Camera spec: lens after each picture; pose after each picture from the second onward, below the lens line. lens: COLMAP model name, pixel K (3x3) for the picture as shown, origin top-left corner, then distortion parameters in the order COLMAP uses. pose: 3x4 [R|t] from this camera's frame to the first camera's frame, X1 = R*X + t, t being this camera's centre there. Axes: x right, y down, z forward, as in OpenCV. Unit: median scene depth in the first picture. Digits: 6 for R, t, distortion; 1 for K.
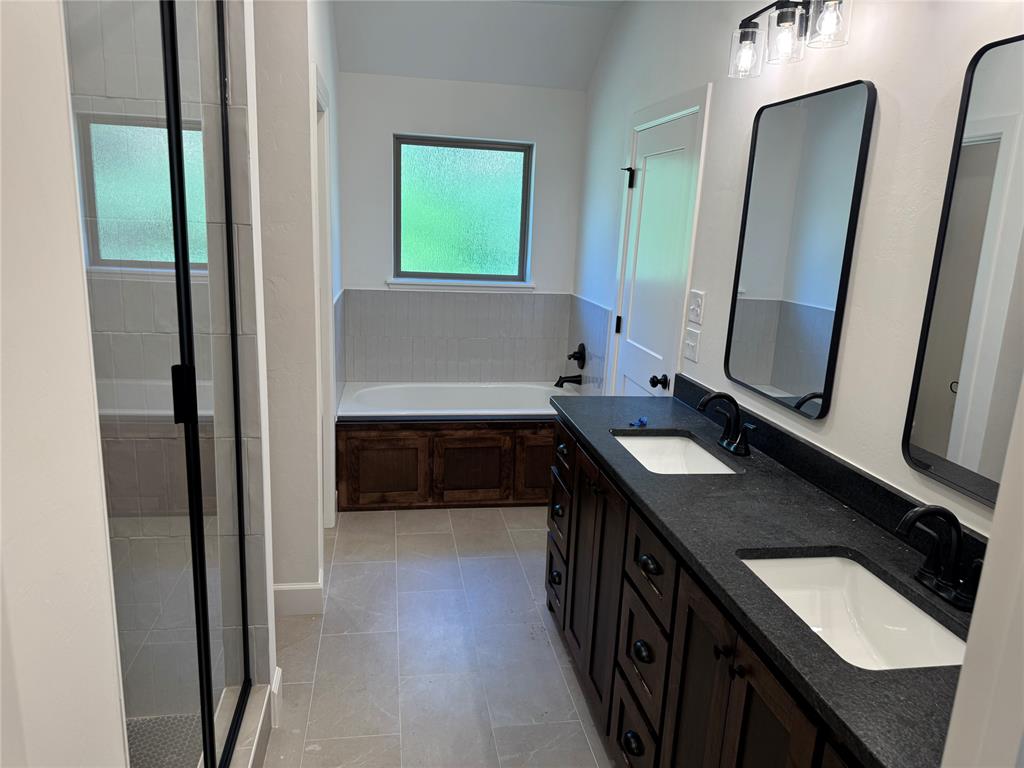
lens RADIAL K [[708.5, 0, 512.0], [0, 708.5, 384.0], [0, 0, 1]] dist [0.000721, -0.050324]
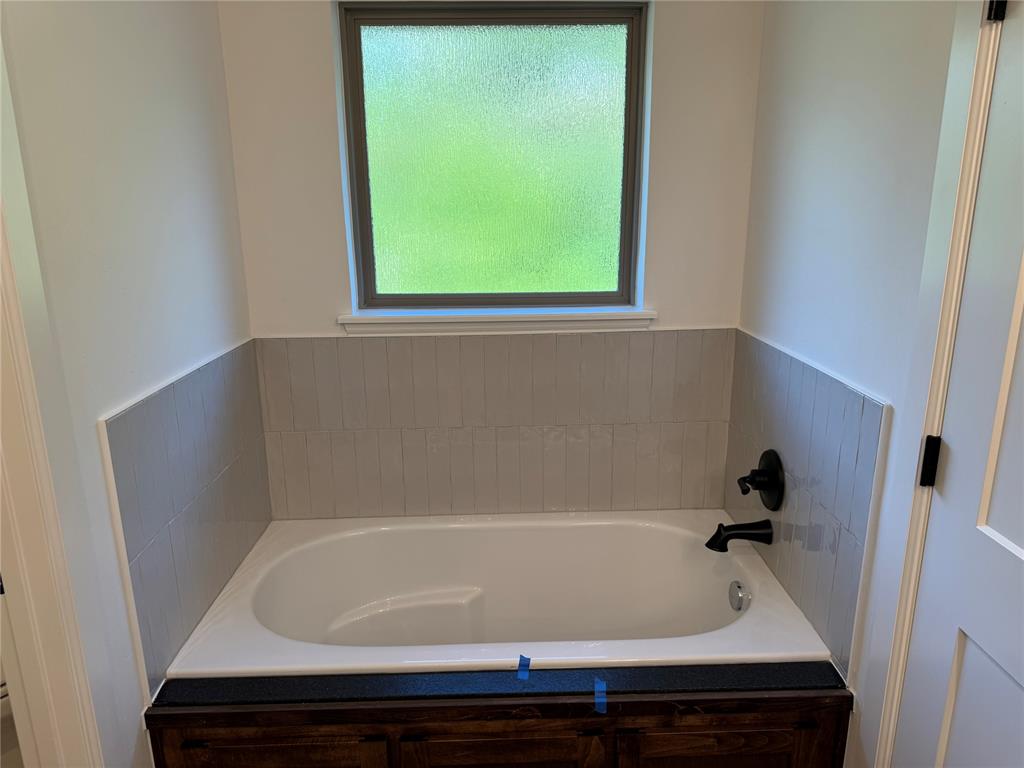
lens RADIAL K [[710.1, 0, 508.3], [0, 710.1, 386.3], [0, 0, 1]] dist [0.133557, -0.187186]
pose [[0.986687, -0.018768, -0.161543, 0.018384], [0.023268, 0.999391, 0.026009, -0.156540], [0.160956, -0.029422, 0.986523, 0.773522]]
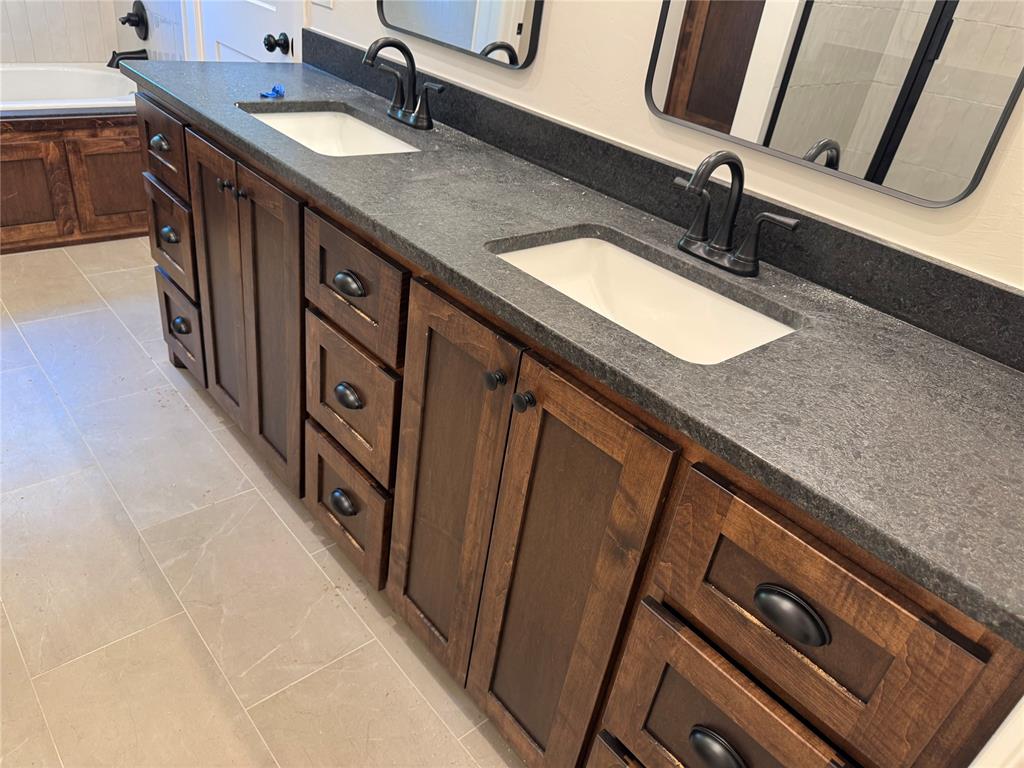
lens RADIAL K [[731.1, 0, 513.8], [0, 731.1, 368.7], [0, 0, 1]] dist [0.046193, -0.035826]
pose [[0.849567, -0.212530, 0.482770, -0.022835], [0.026806, 0.931450, 0.362880, 0.037366], [-0.526799, -0.295350, 0.797027, 0.157649]]
